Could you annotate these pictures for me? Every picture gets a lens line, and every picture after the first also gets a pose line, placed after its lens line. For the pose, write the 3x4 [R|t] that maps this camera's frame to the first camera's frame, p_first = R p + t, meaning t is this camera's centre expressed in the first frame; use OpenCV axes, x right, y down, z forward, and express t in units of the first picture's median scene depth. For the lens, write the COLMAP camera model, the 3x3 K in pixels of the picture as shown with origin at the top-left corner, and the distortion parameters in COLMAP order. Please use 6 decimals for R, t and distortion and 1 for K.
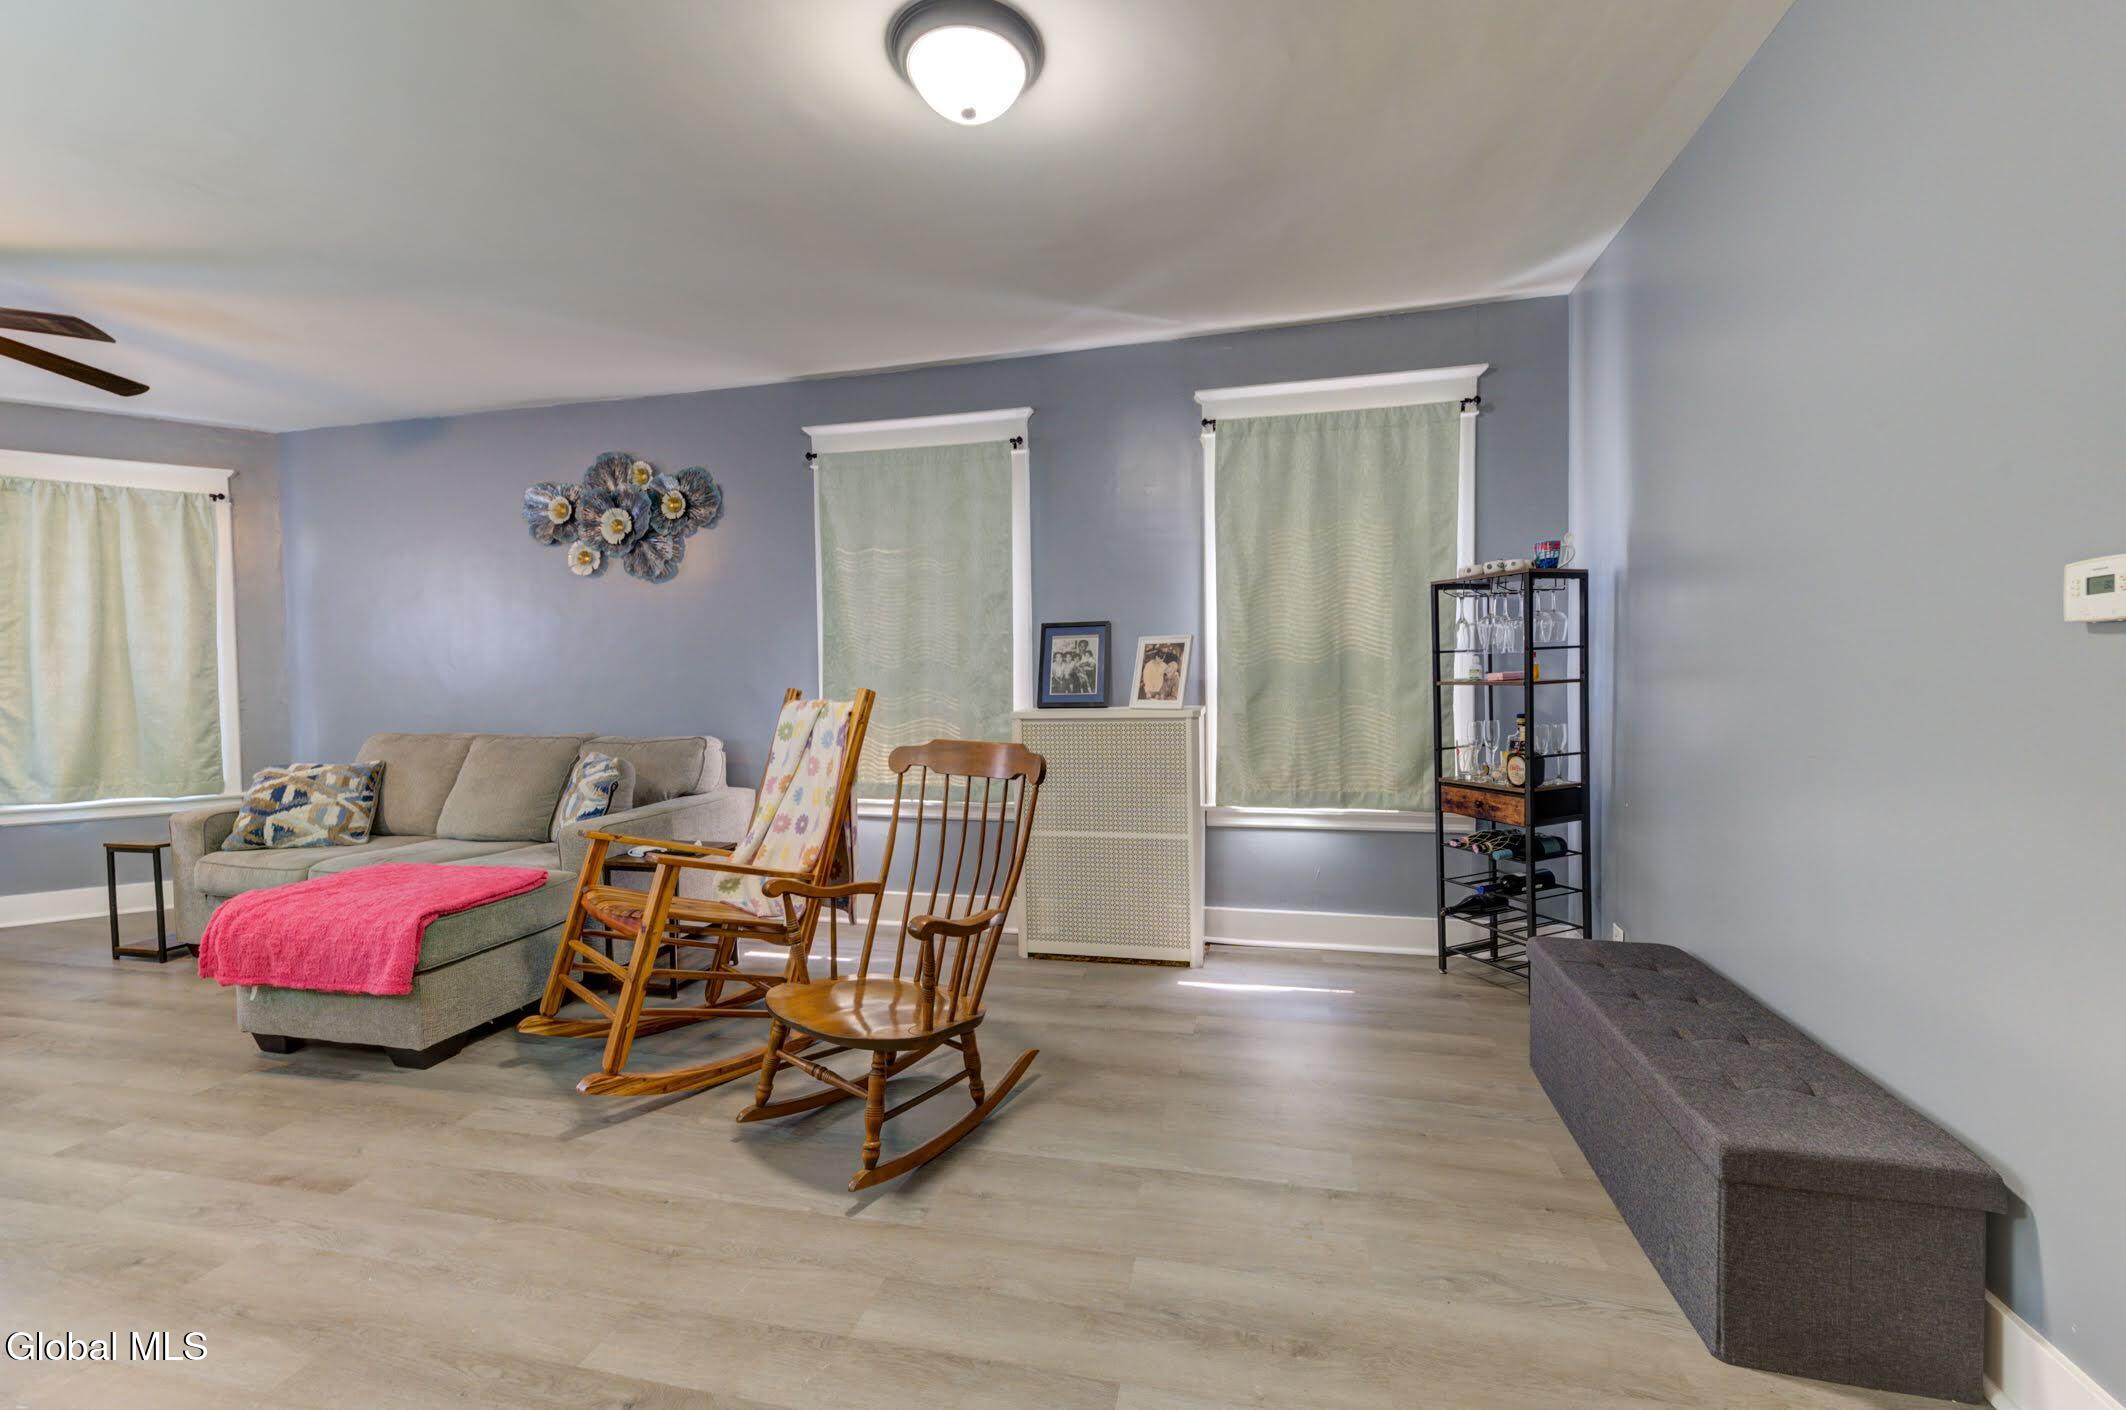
lens RADIAL K [[835.9, 0, 1063.0], [0, 835.9, 705.0], [0, 0, 1]] dist [0.021199, -0.003333]
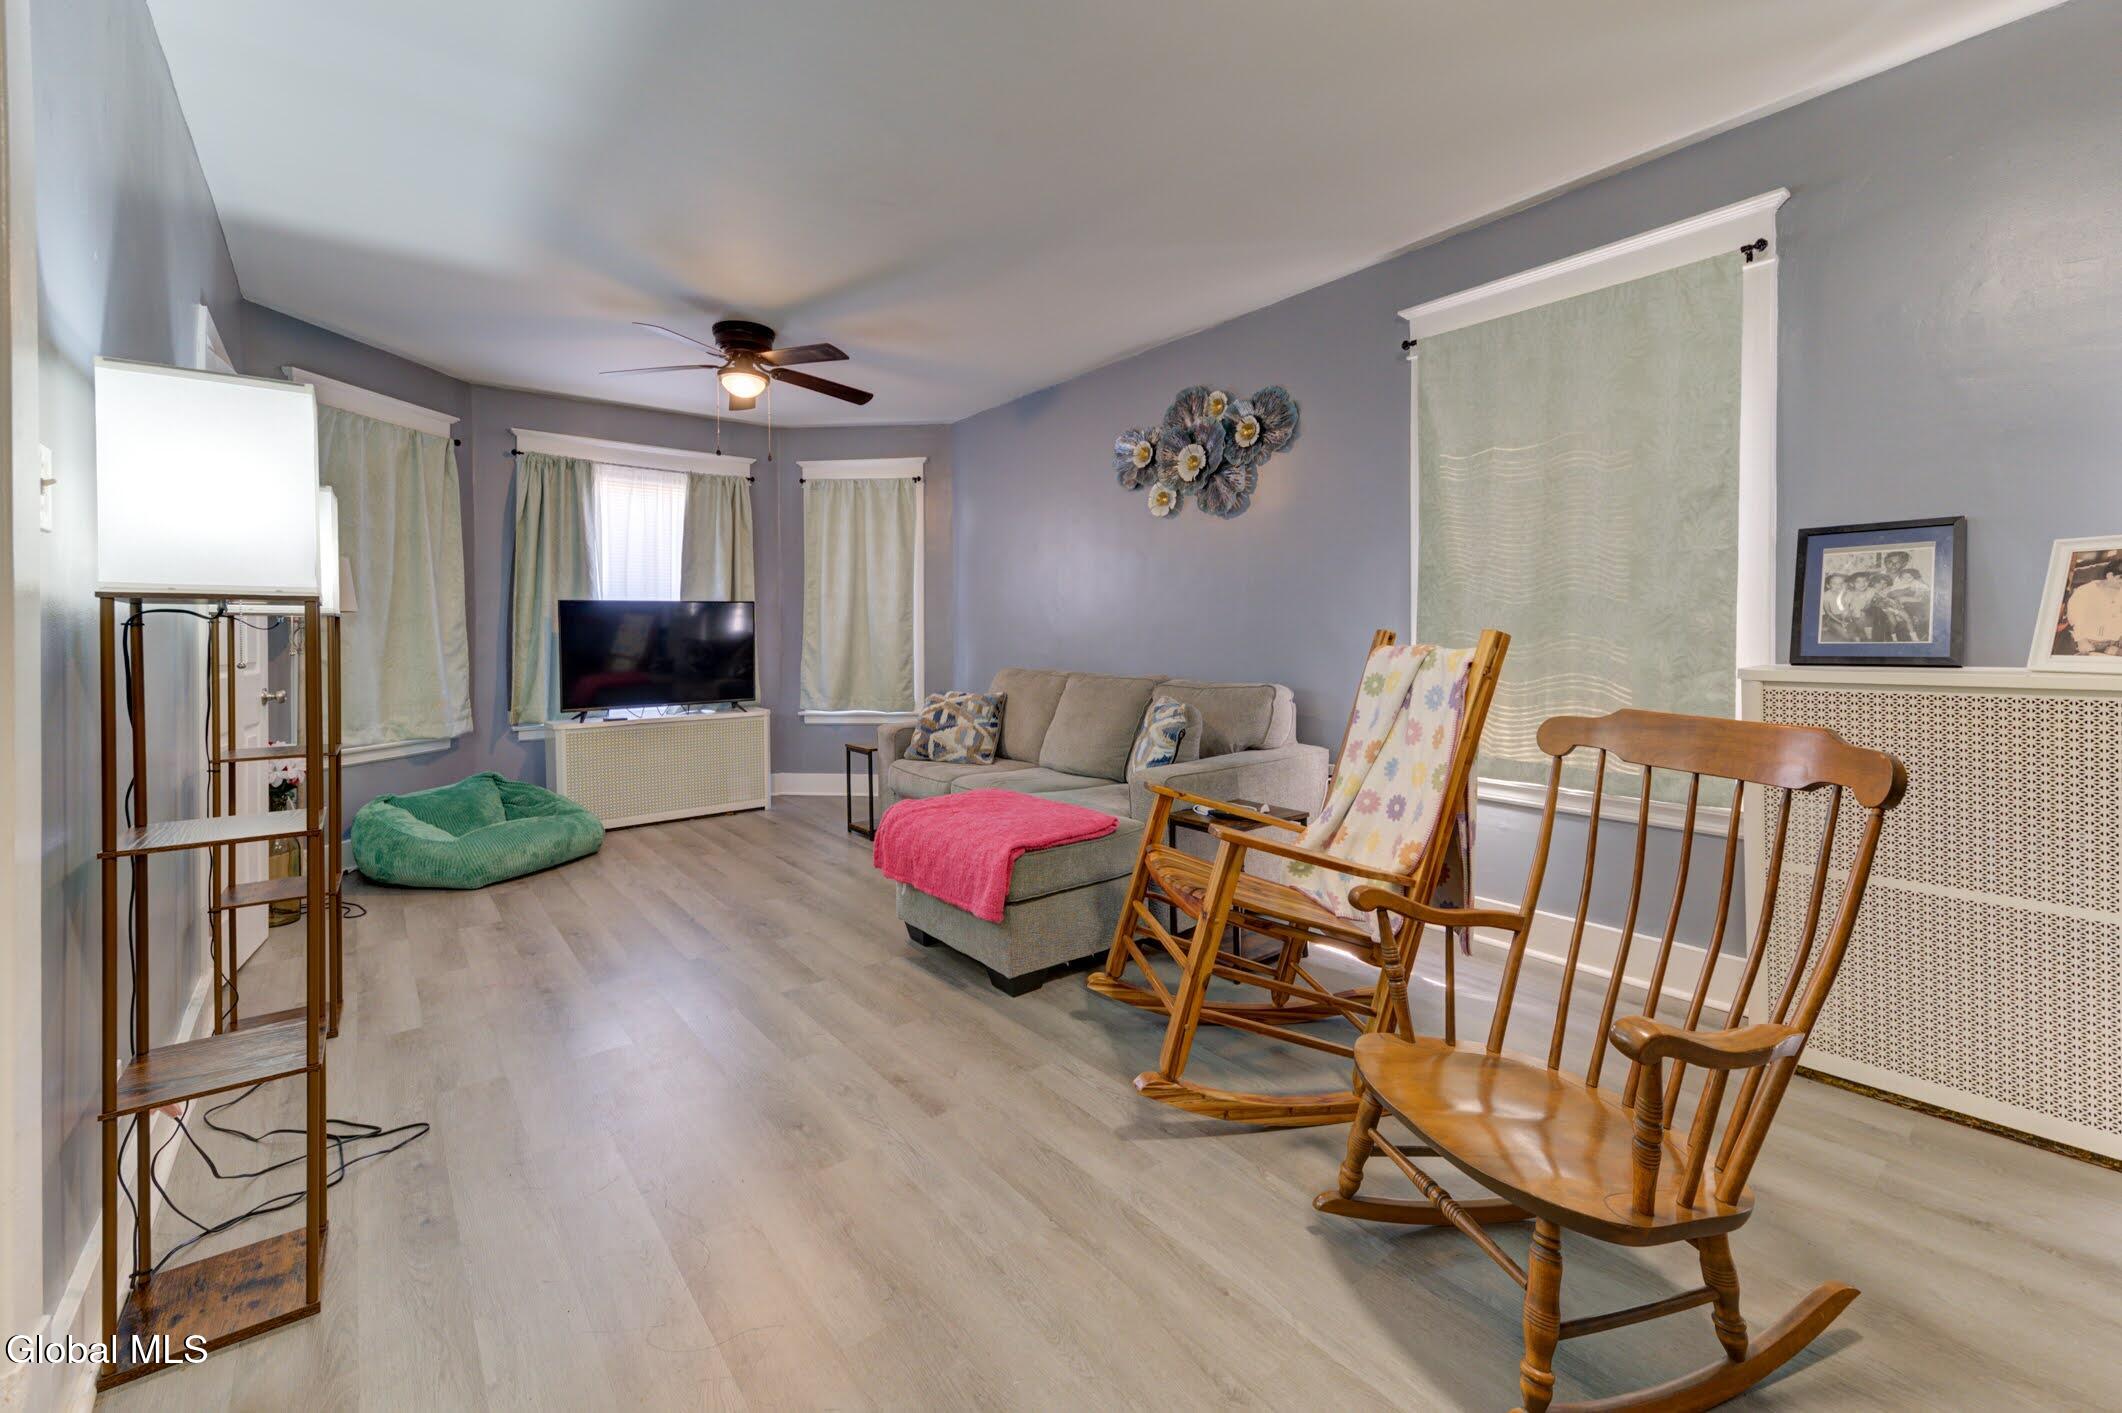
lens RADIAL K [[855.8, 0, 1029.9], [0, 855.8, 644.6], [0, 0, 1]] dist [0.022857, -0.000078]
pose [[0.779664, 0.016603, -0.625977, -0.070719], [-0.021967, 0.999758, -0.000843, 0.001642], [0.625812, 0.014408, 0.779841, 0.150454]]
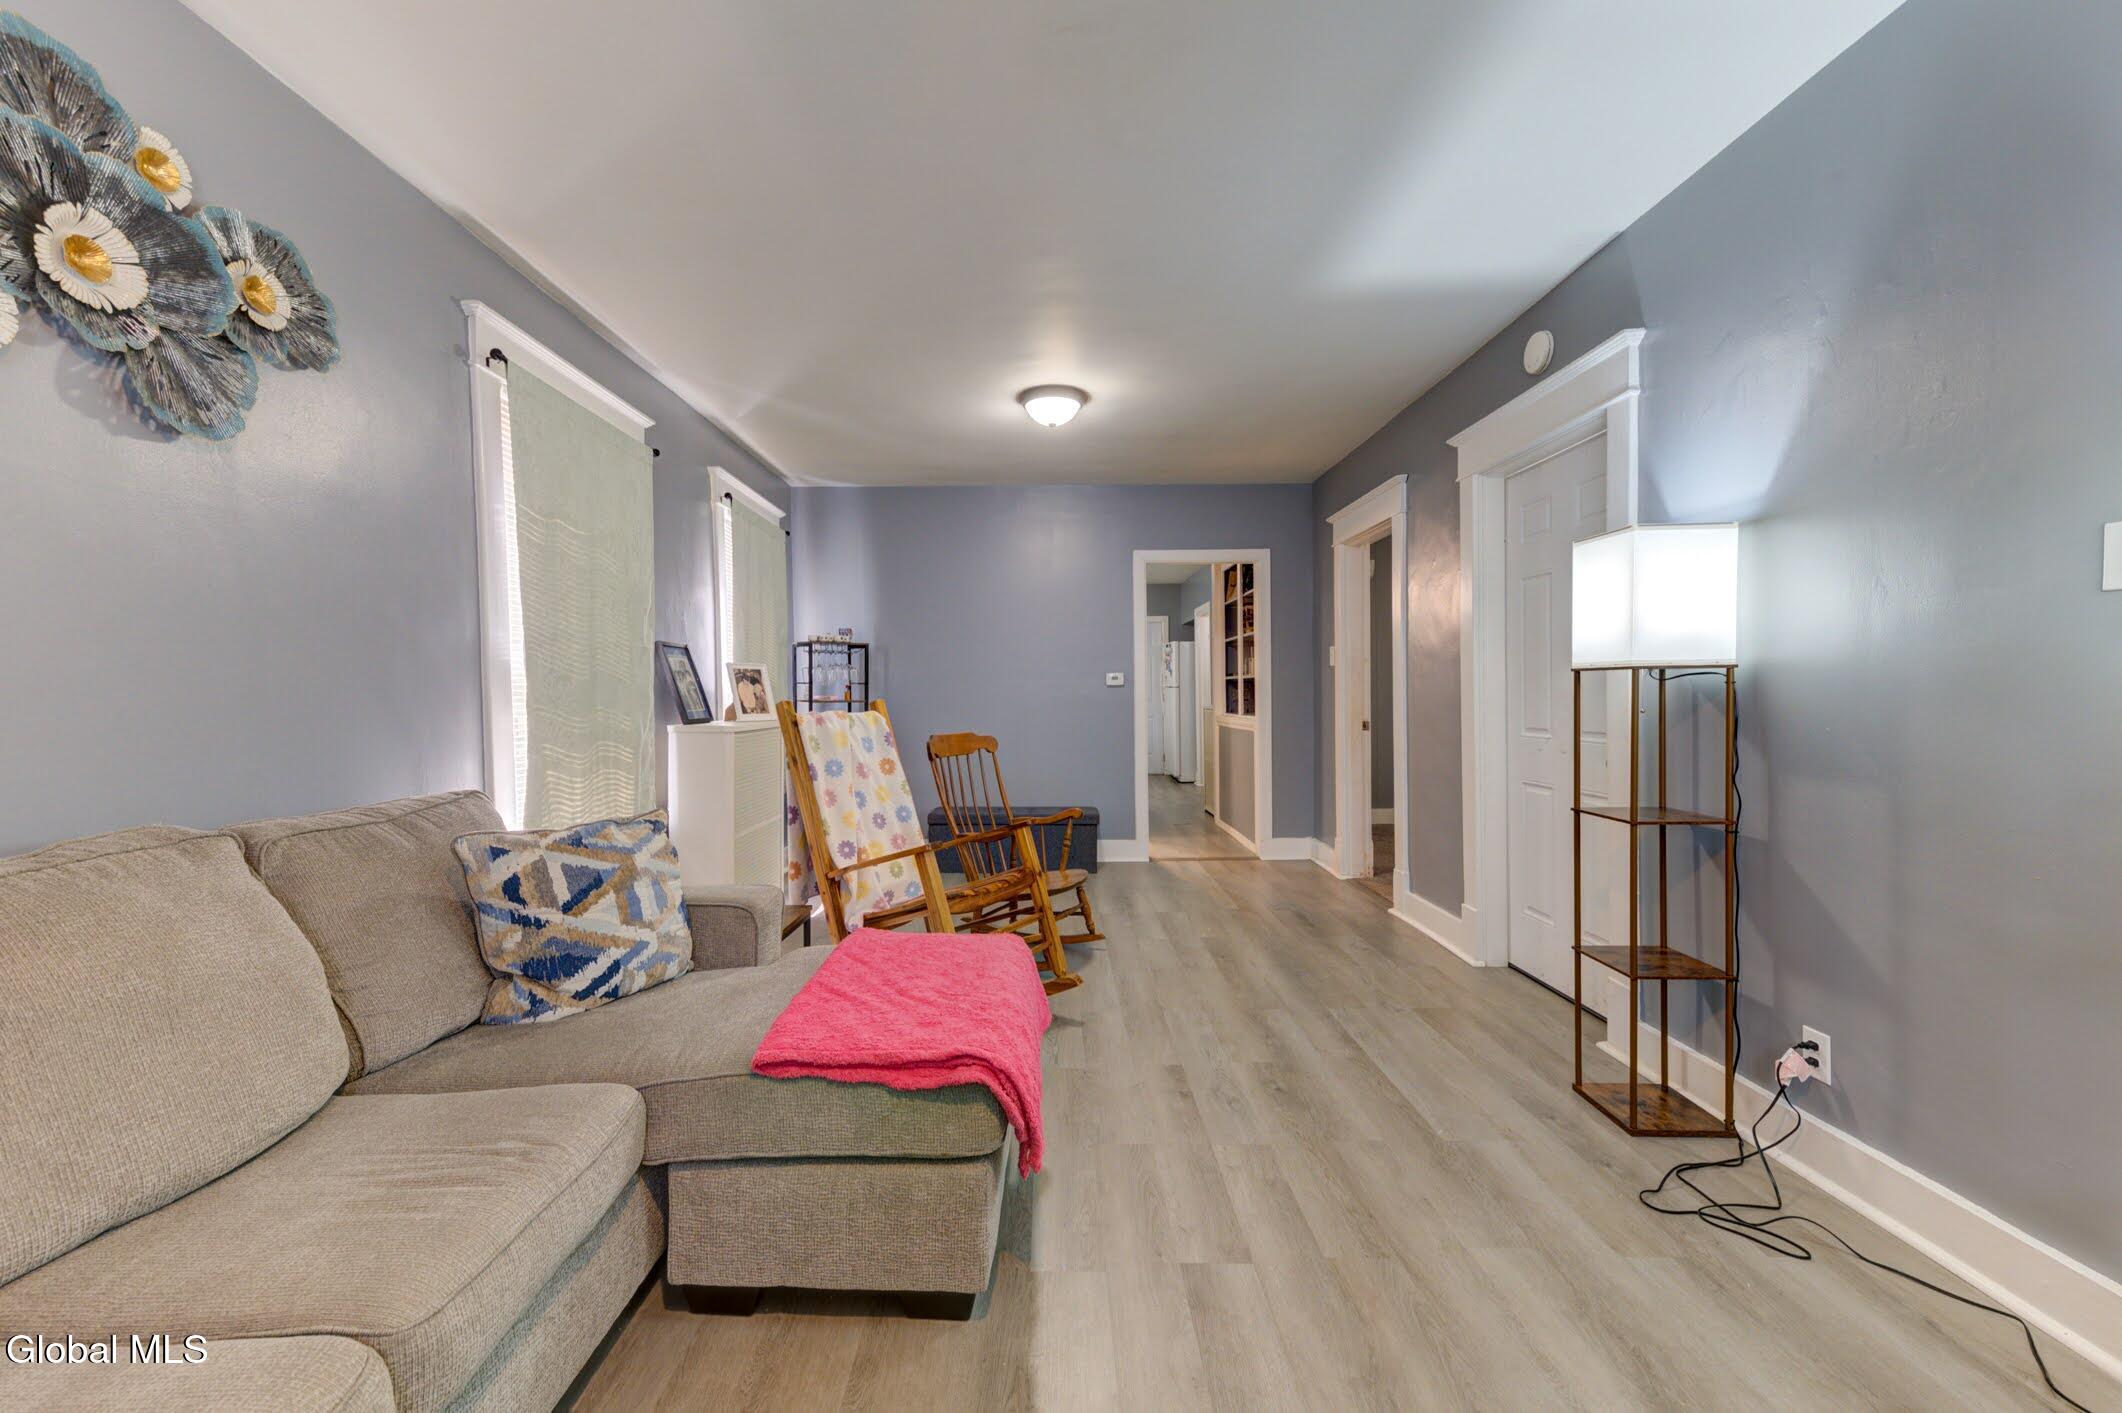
lens RADIAL K [[834.4, 0, 1061.0], [0, 834.4, 706.5], [0, 0, 1]] dist [0.021199, -0.003333]
pose [[-0.235363, 0.002954, 0.971903, -1.242990], [0.041878, 0.999097, 0.007105, -0.007170], [-0.971005, 0.042373, -0.235274, 0.871747]]
